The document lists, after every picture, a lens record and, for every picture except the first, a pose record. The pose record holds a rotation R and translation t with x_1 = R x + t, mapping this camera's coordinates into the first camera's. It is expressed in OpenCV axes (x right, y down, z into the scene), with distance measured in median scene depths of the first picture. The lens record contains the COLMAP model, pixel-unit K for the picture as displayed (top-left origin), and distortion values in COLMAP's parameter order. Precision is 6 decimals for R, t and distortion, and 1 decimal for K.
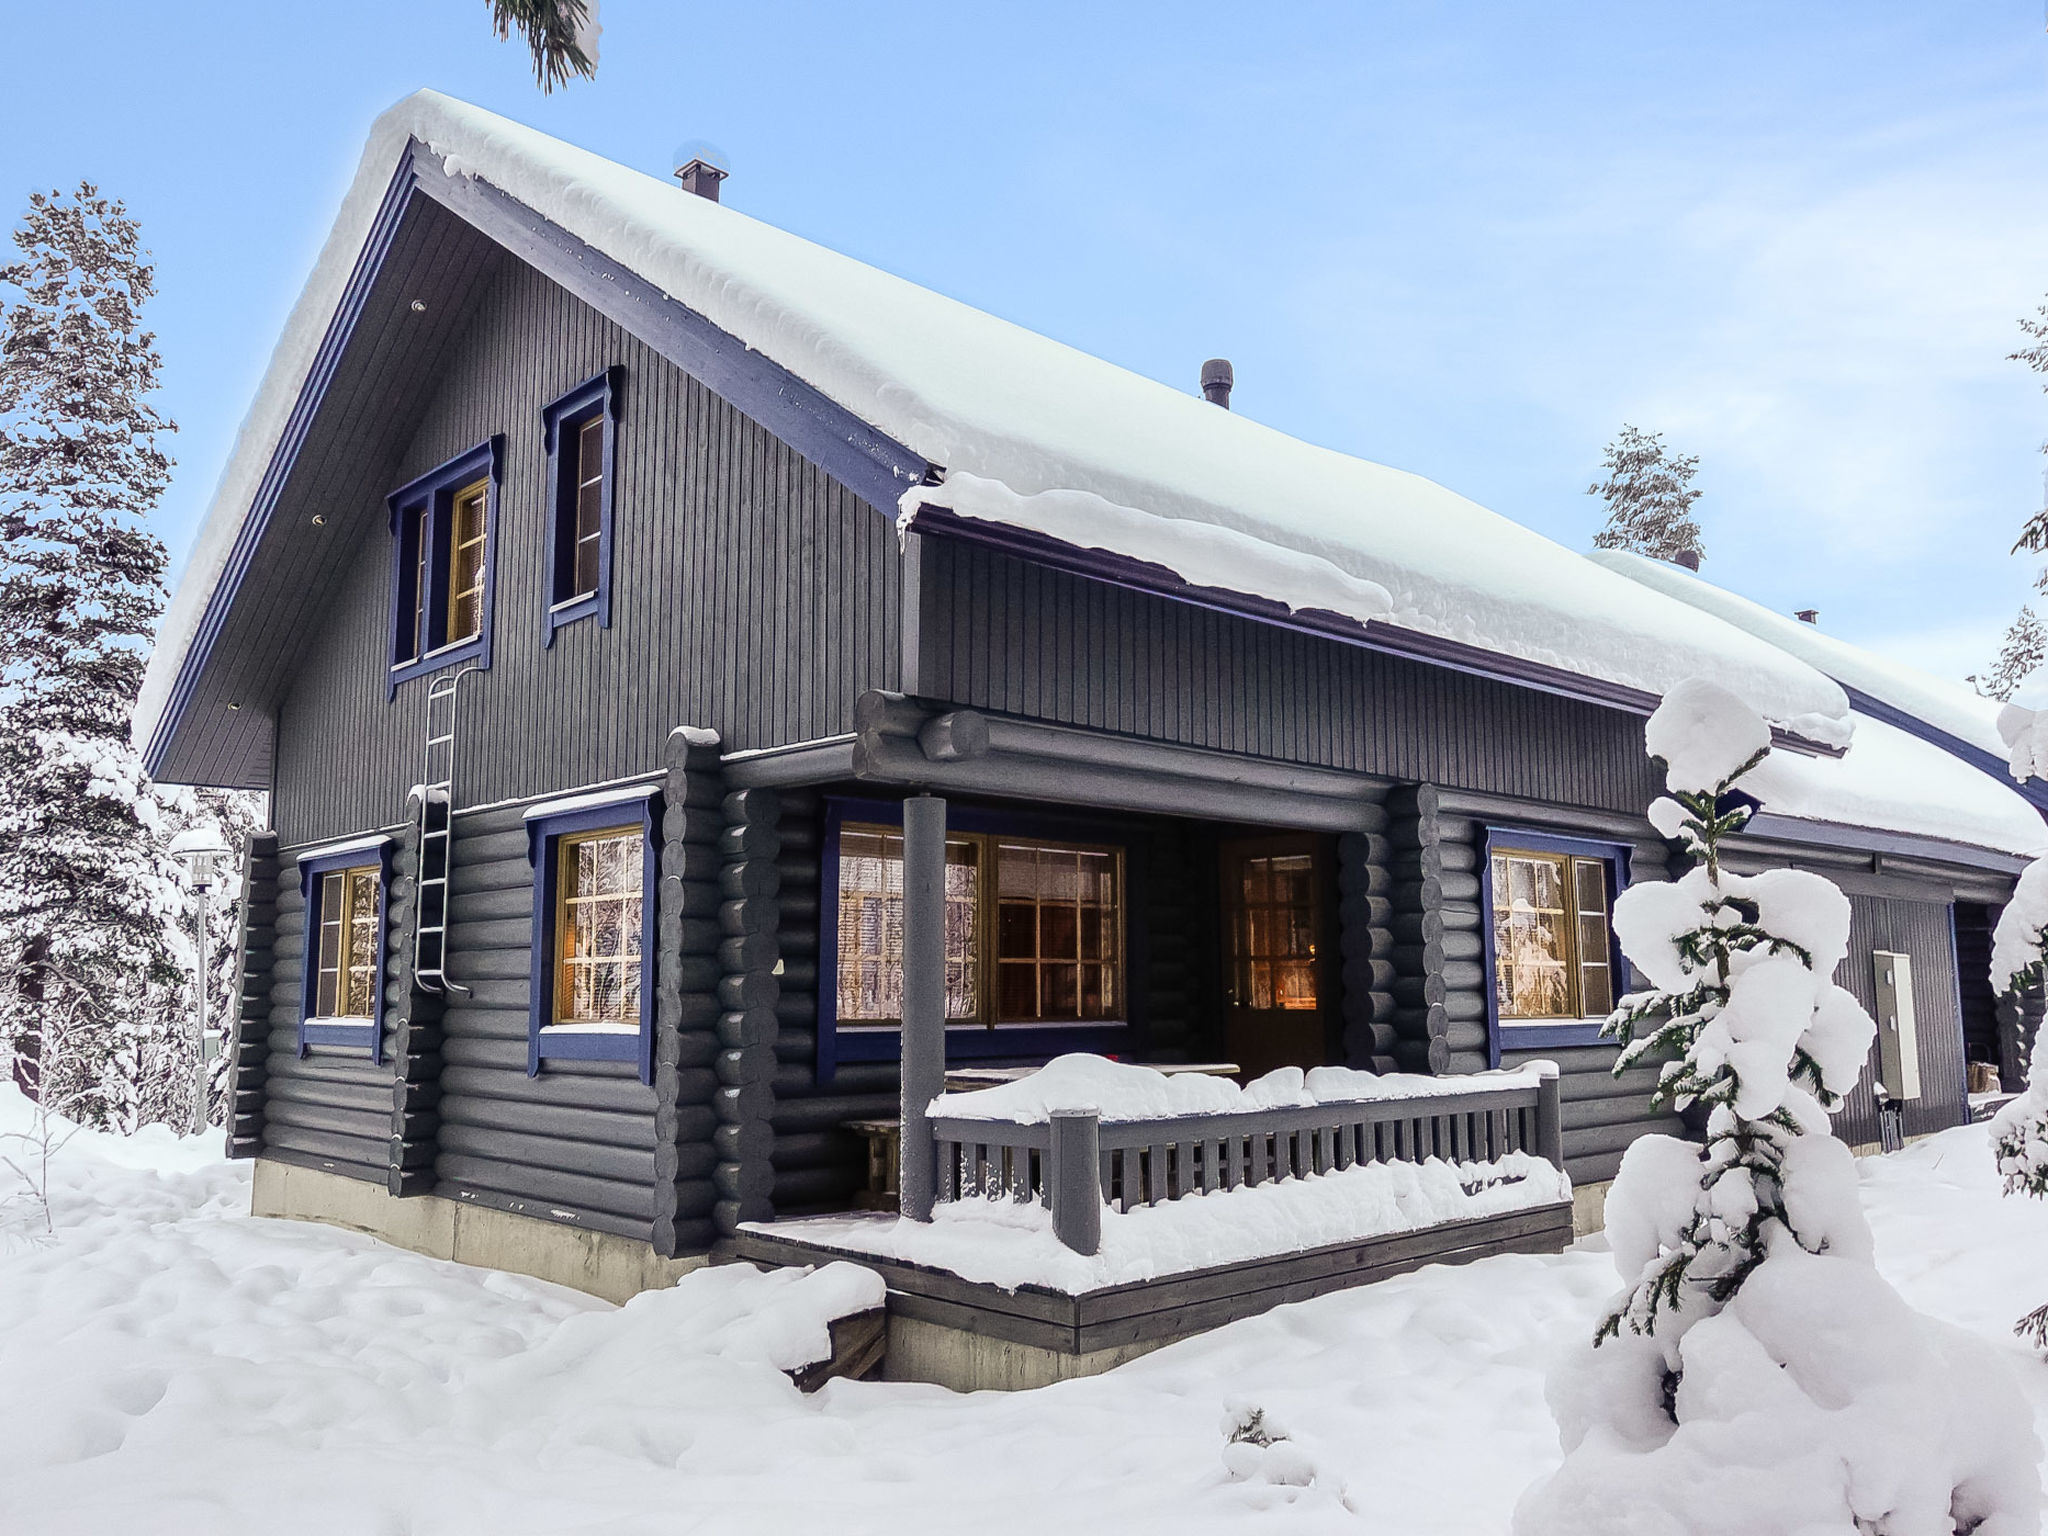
lens RADIAL K [[1586.4, 0, 1024.0], [0, 1586.4, 768.0], [0, 0, 1]] dist [0.004861, 0.002164]
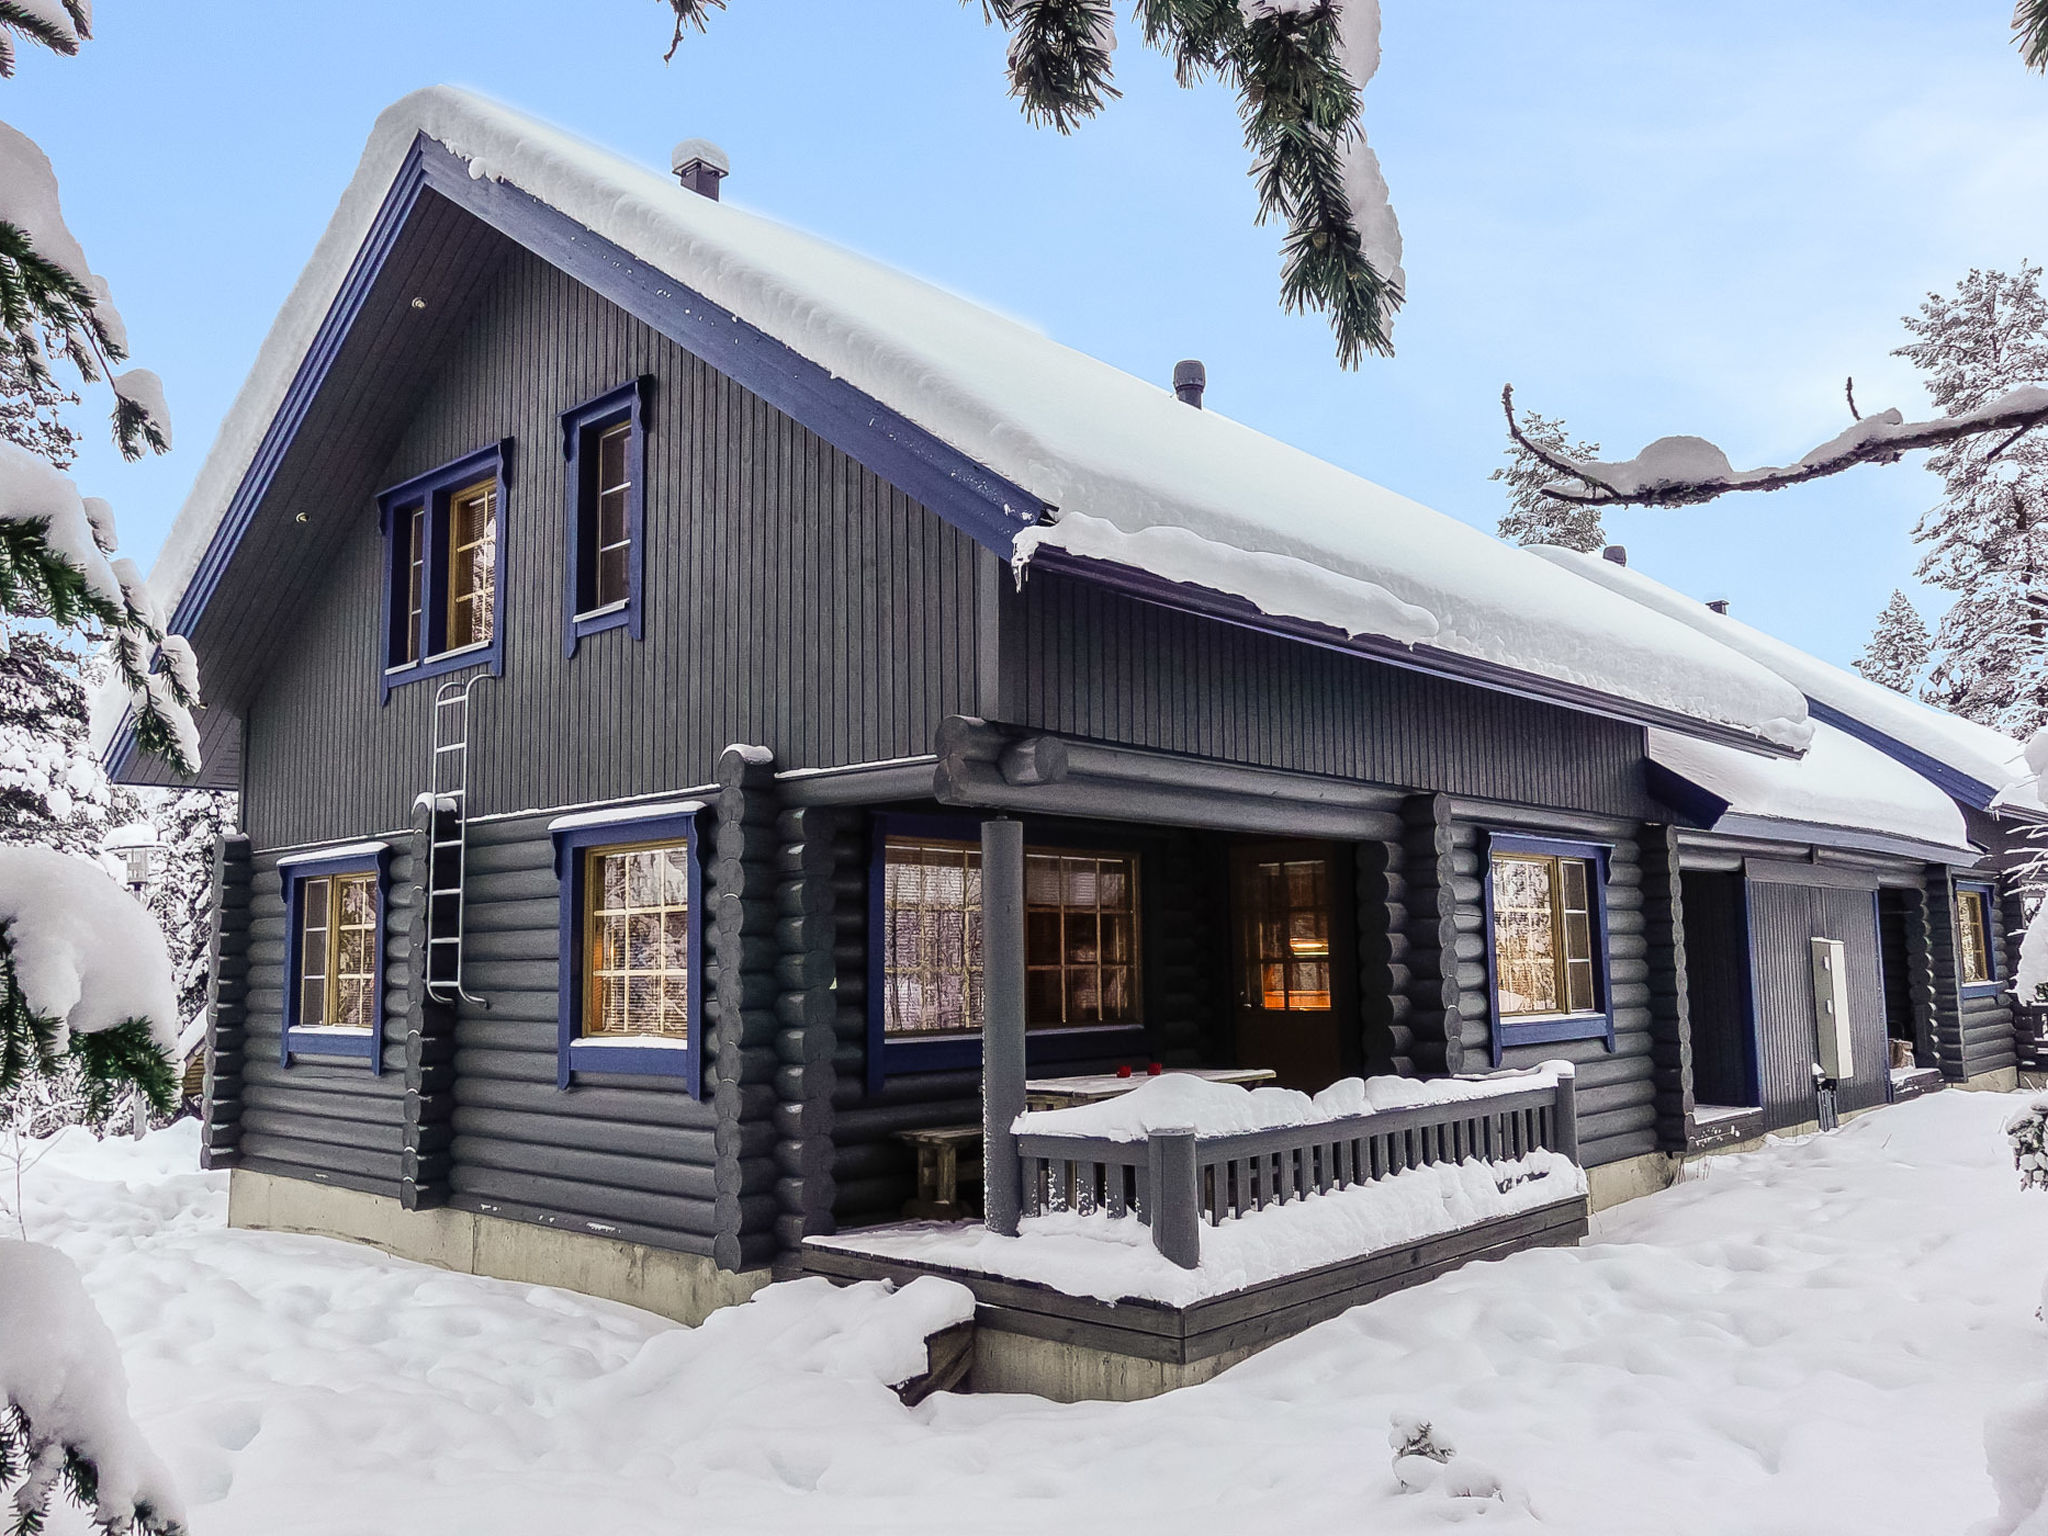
lens RADIAL K [[1595.3, 0, 1024.0], [0, 1595.3, 768.0], [0, 0, 1]] dist [0.004720, -0.000607]
pose [[0.997239, -0.001612, 0.074238, -0.102277], [0.000236, 0.999828, 0.018546, -0.027931], [-0.074255, -0.018477, 0.997068, -0.018531]]
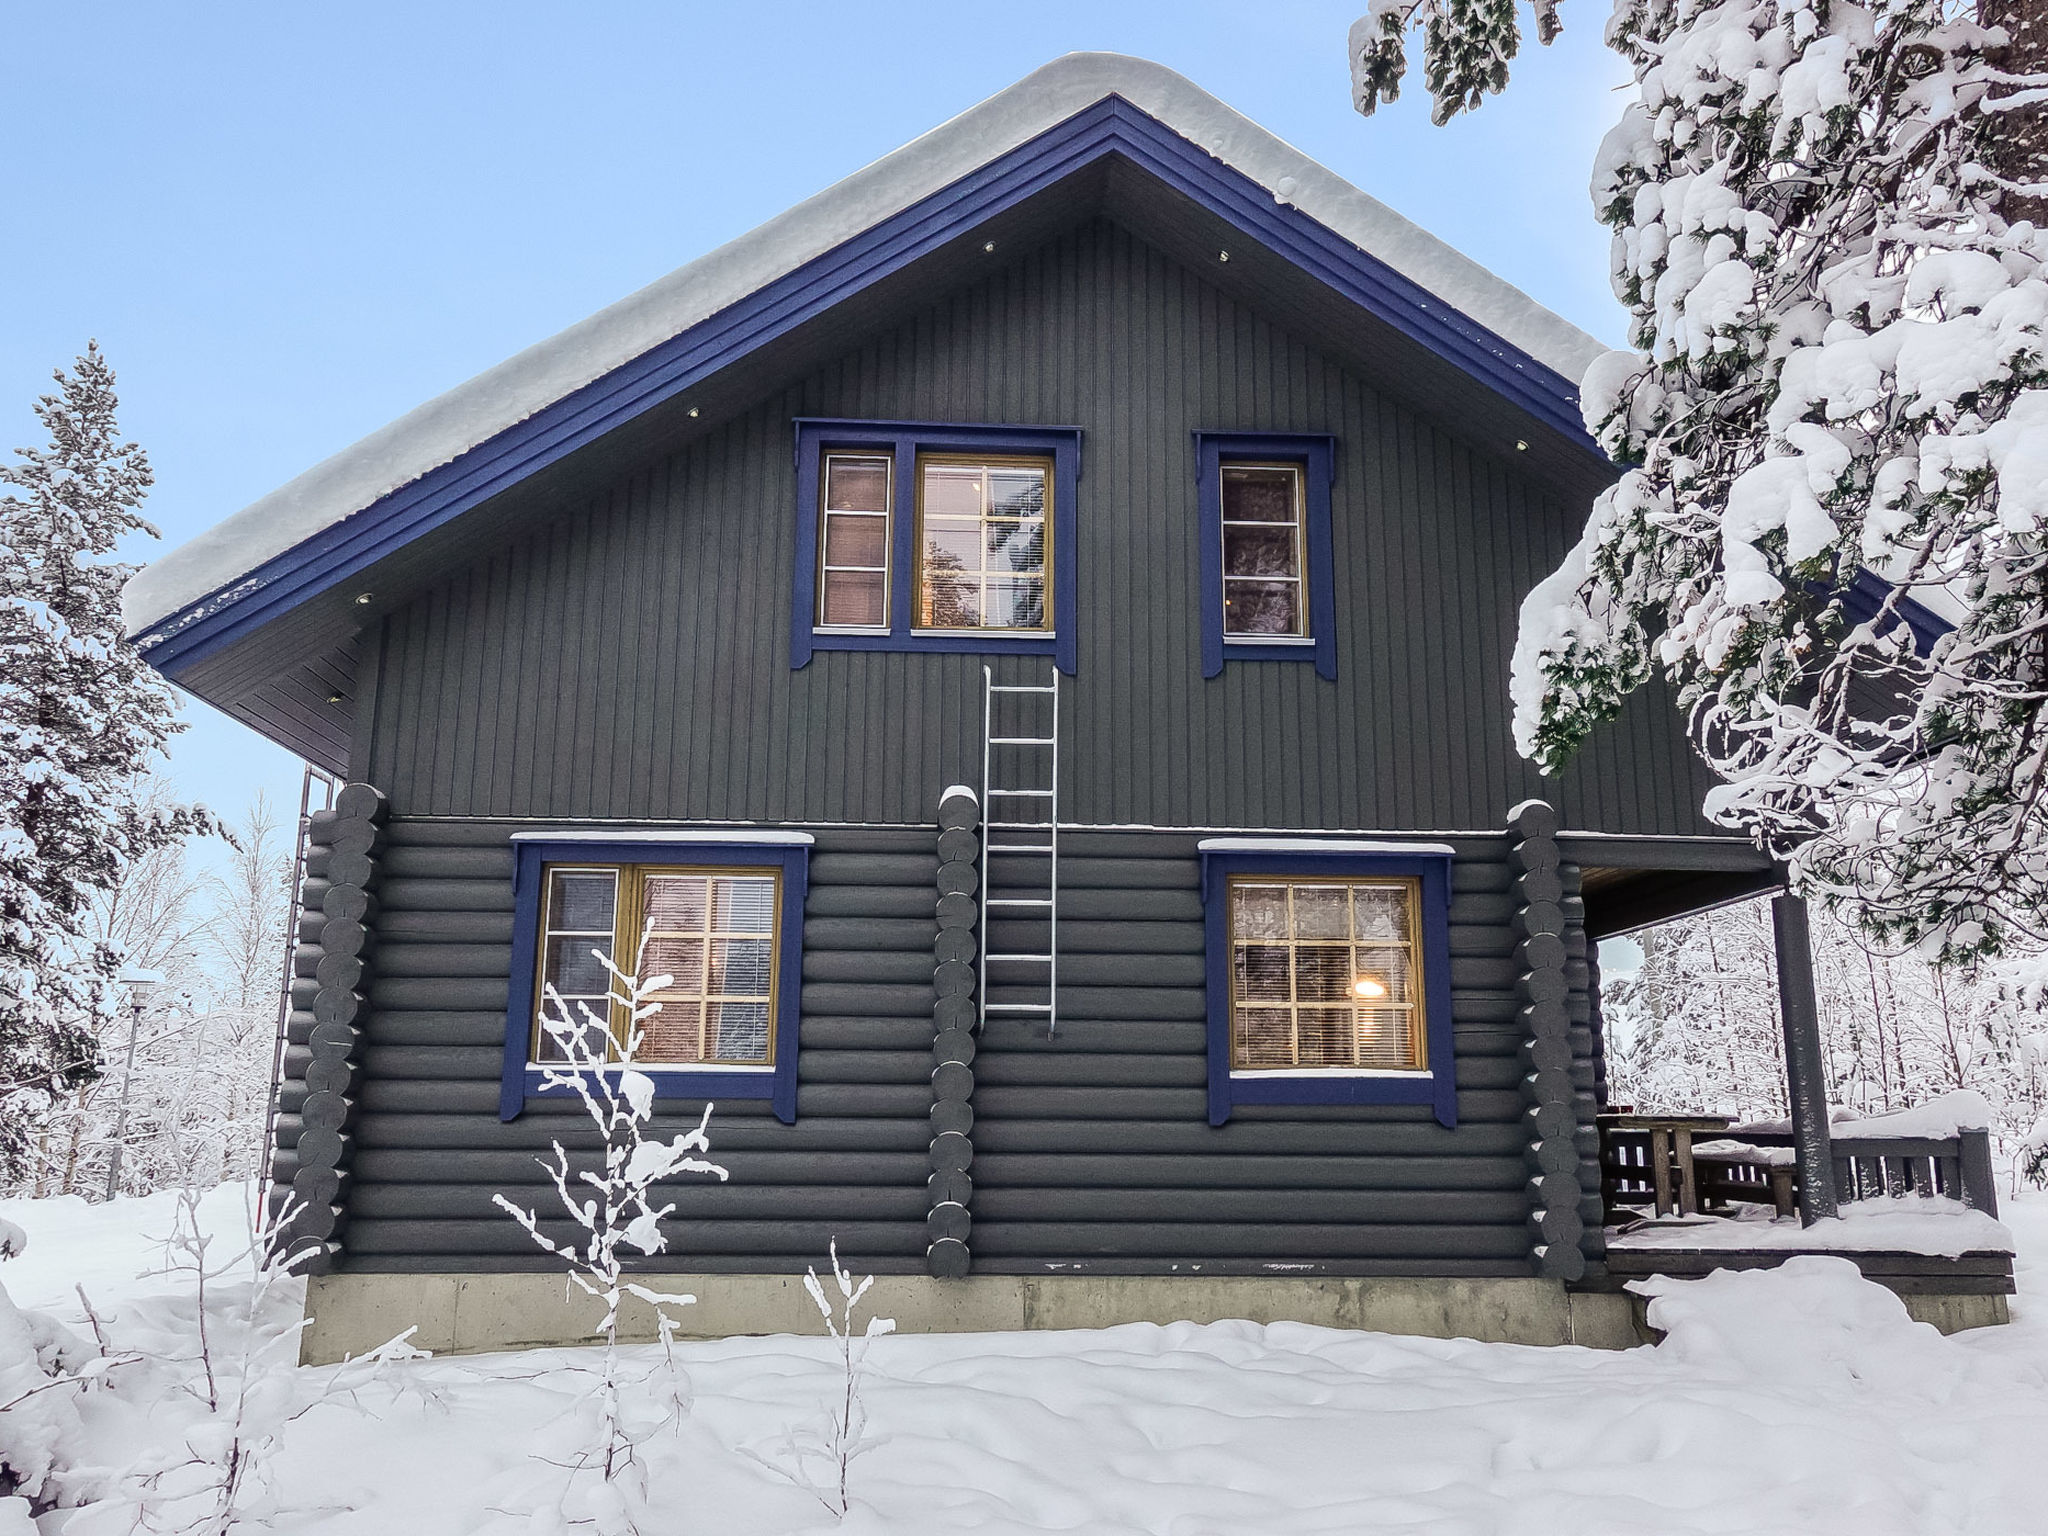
lens RADIAL K [[1595.3, 0, 1024.0], [0, 1595.3, 768.0], [0, 0, 1]] dist [0.004720, -0.000607]
pose [[0.644415, 0.181172, 0.742904, -1.211049], [-0.116695, 0.983448, -0.138609, 0.140872], [-0.755720, 0.002629, 0.654890, 0.501956]]
